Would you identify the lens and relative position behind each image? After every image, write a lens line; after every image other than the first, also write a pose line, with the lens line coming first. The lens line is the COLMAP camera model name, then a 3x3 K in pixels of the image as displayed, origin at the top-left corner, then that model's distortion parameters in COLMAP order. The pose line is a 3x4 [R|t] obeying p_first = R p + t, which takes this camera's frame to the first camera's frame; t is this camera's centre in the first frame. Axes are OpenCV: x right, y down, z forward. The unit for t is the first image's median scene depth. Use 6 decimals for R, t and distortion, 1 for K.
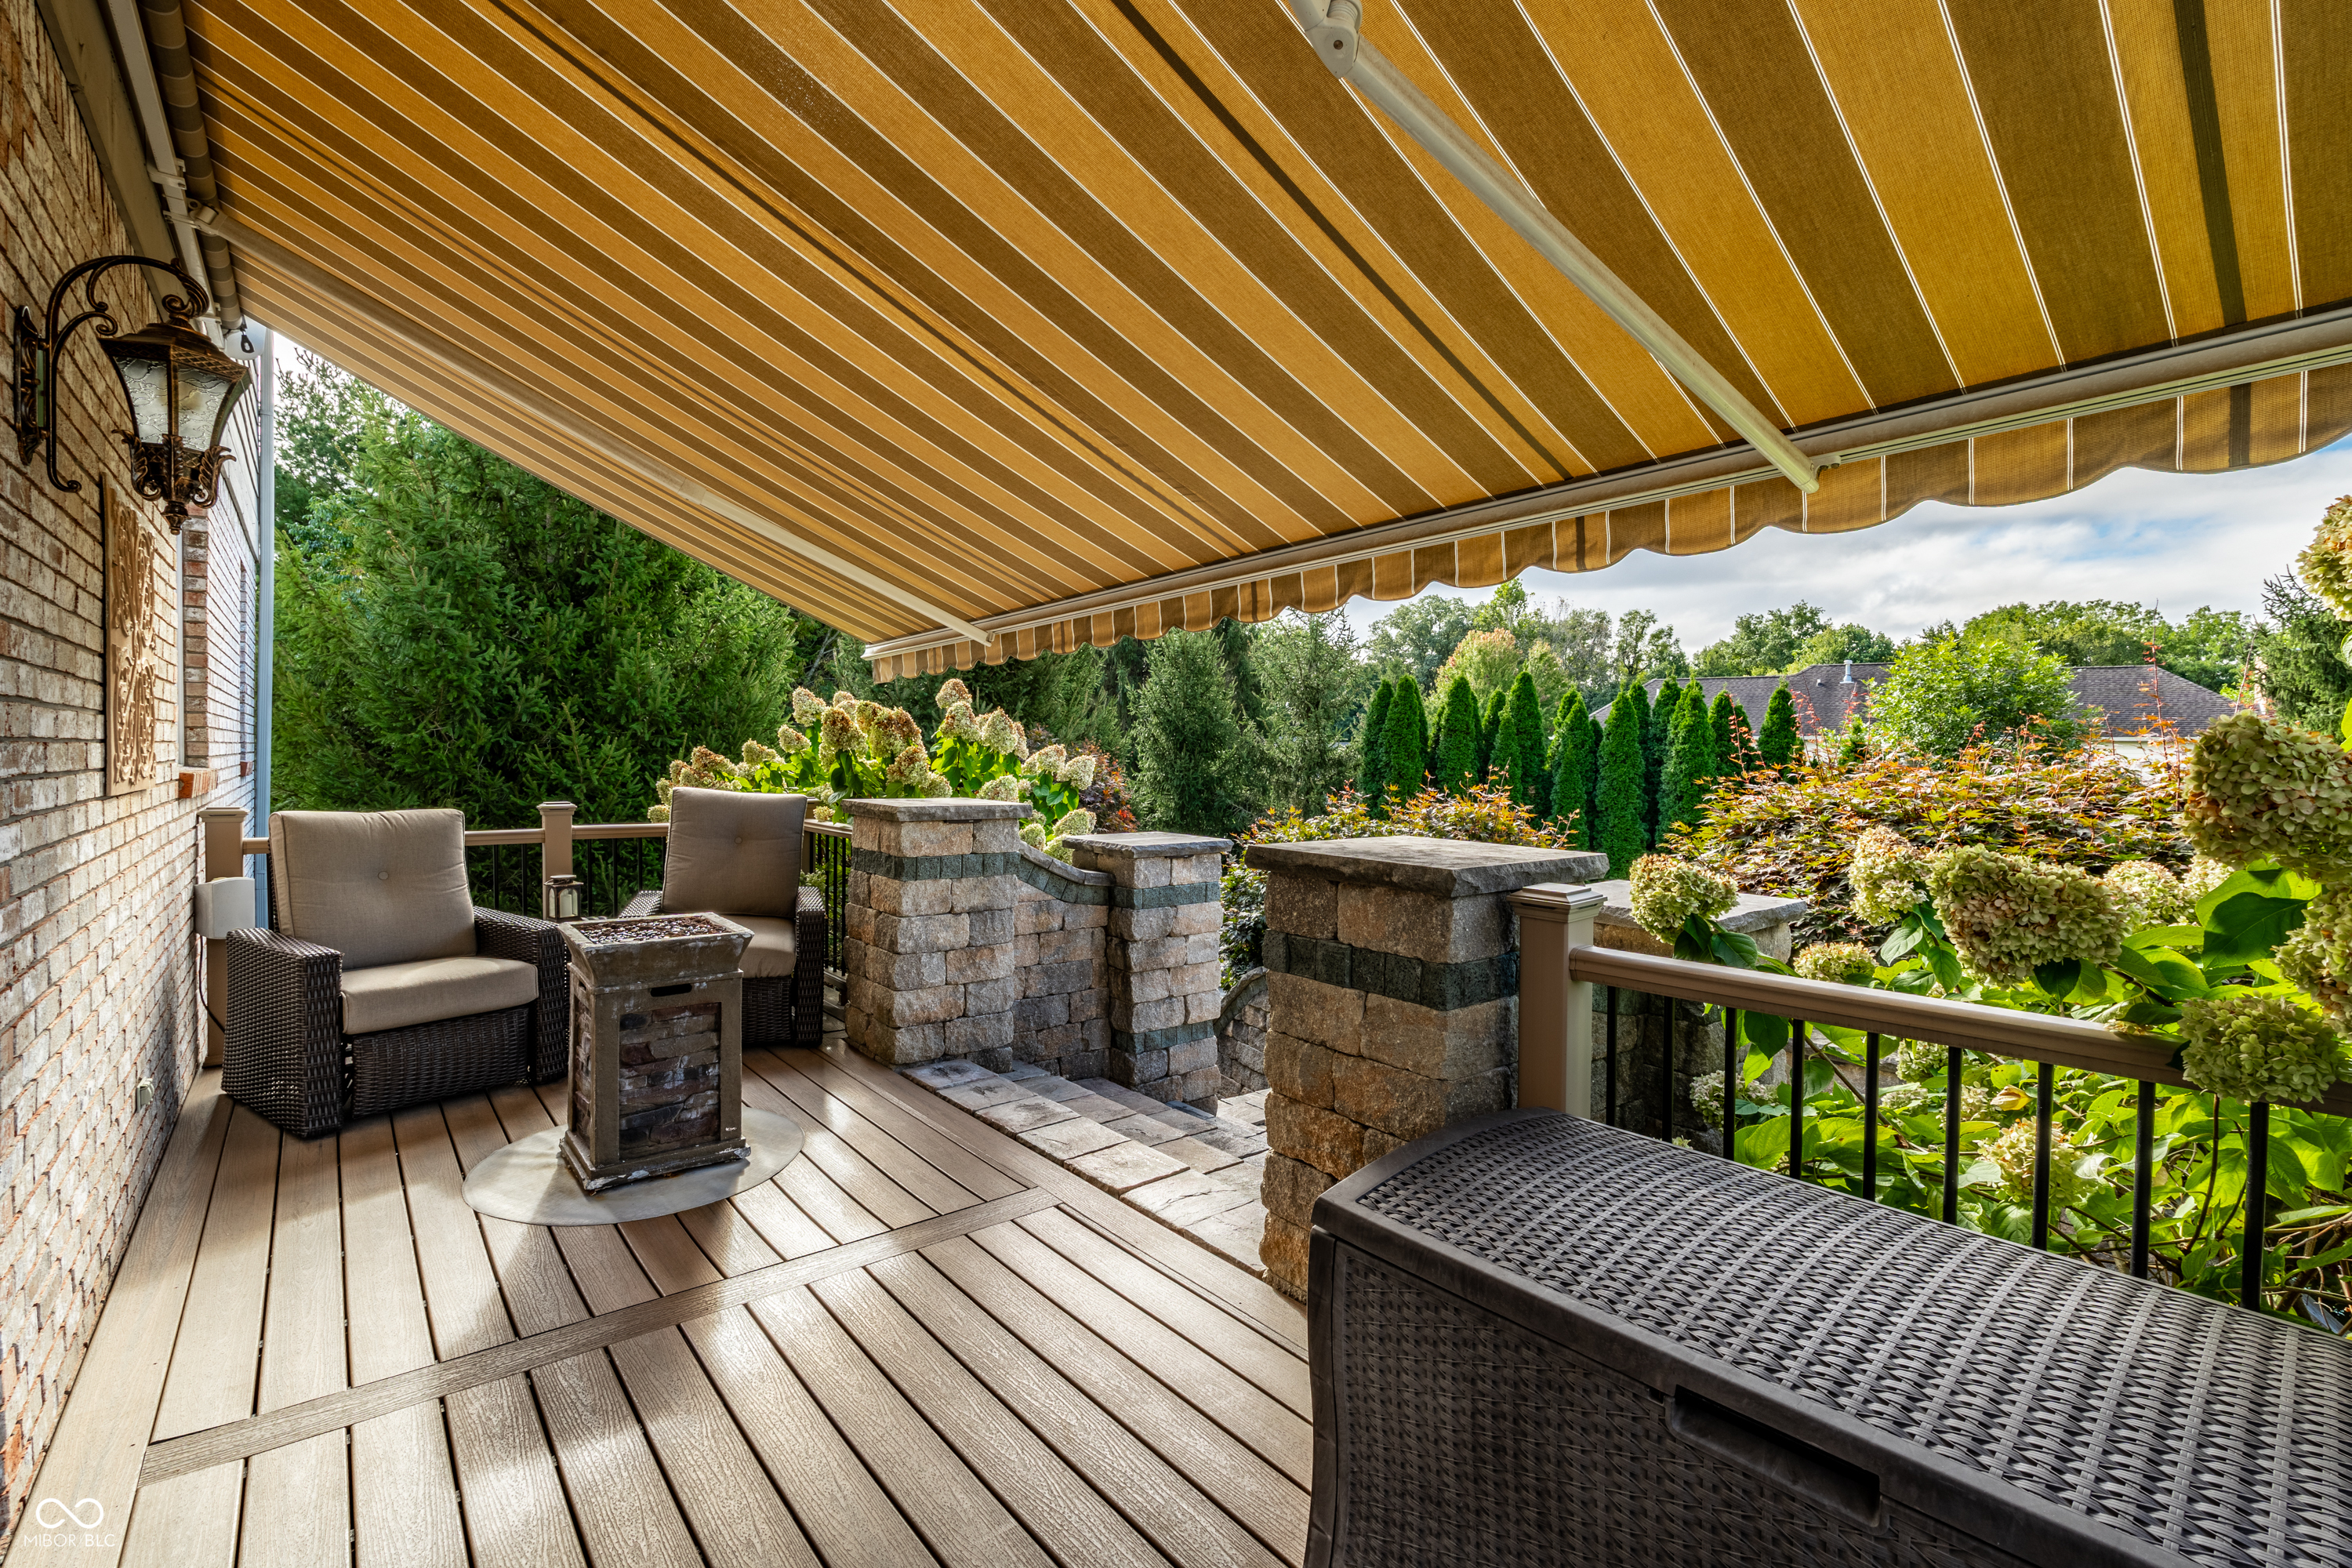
lens RADIAL K [[1021.3, 0, 1172.2], [0, 1021.3, 783.4], [0, 0, 1]] dist [-0.003052, 0.000181]
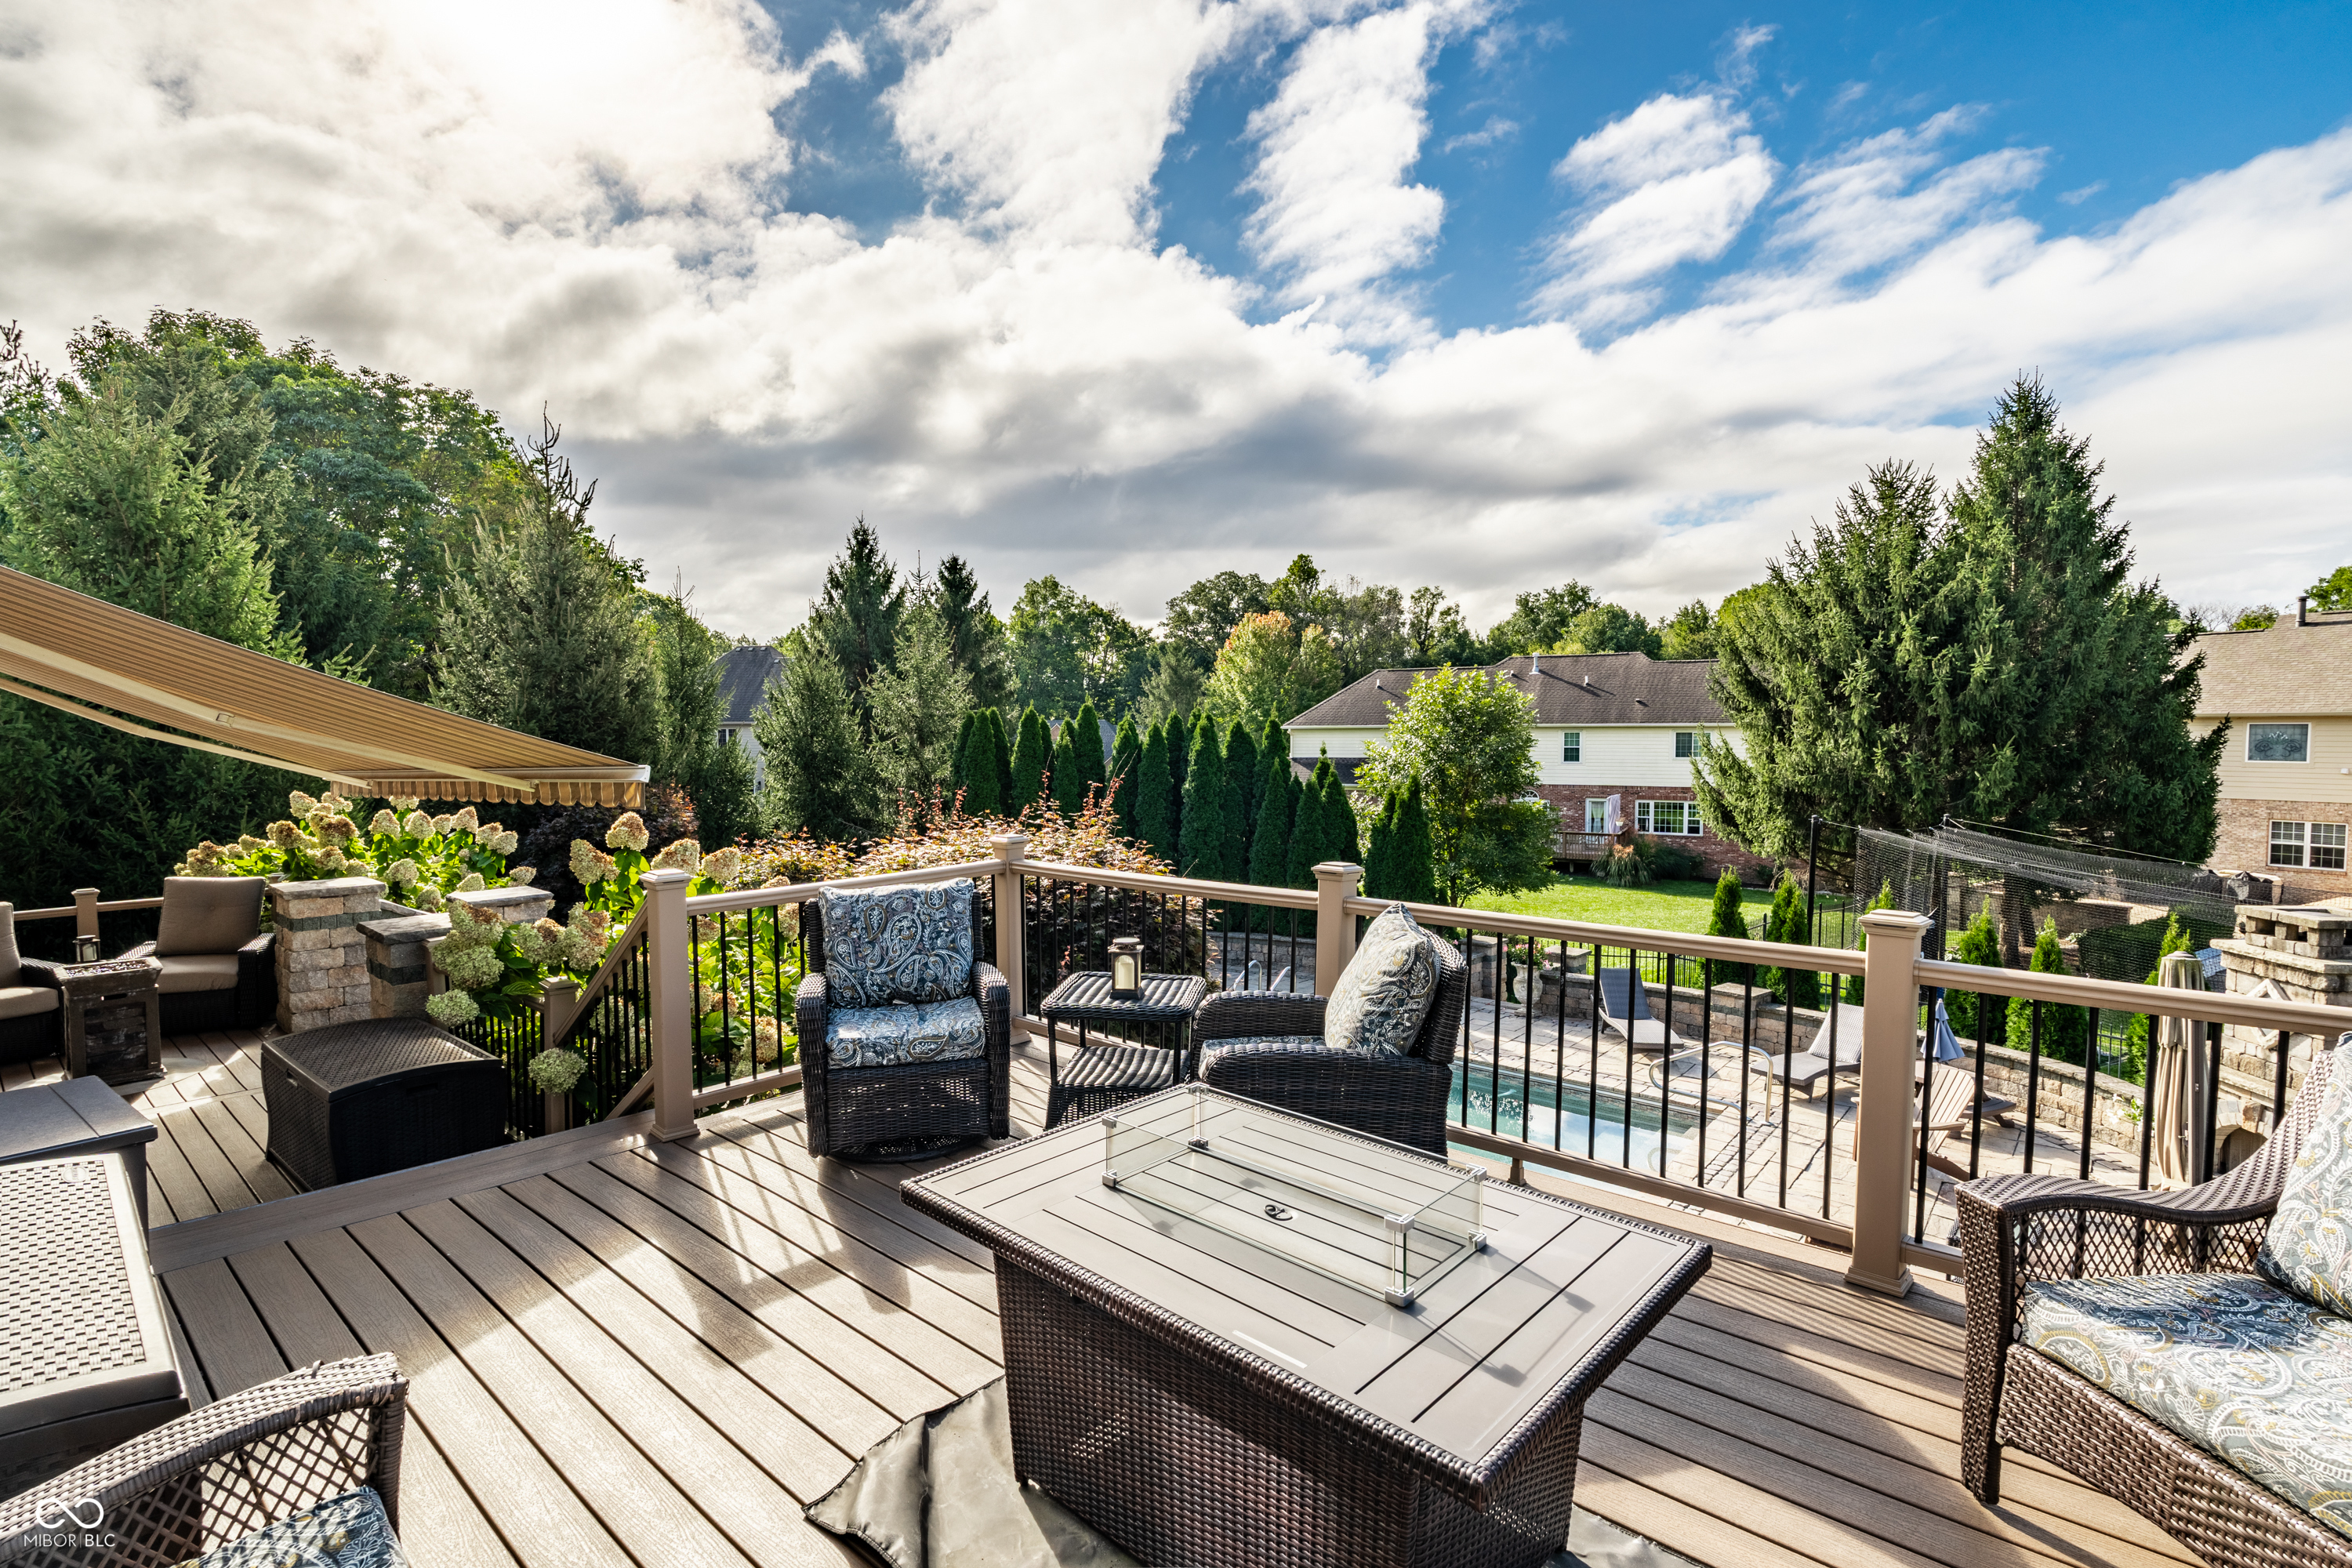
lens RADIAL K [[1099.5, 0, 1171.1], [0, 1099.5, 783.9], [0, 0, 1]] dist [0.000383, 0.000145]
pose [[0.987759, -0.026564, 0.153712, 0.216971], [0.023301, 0.999464, 0.022991, -0.038750], [-0.154240, -0.019128, 0.987848, -0.256046]]
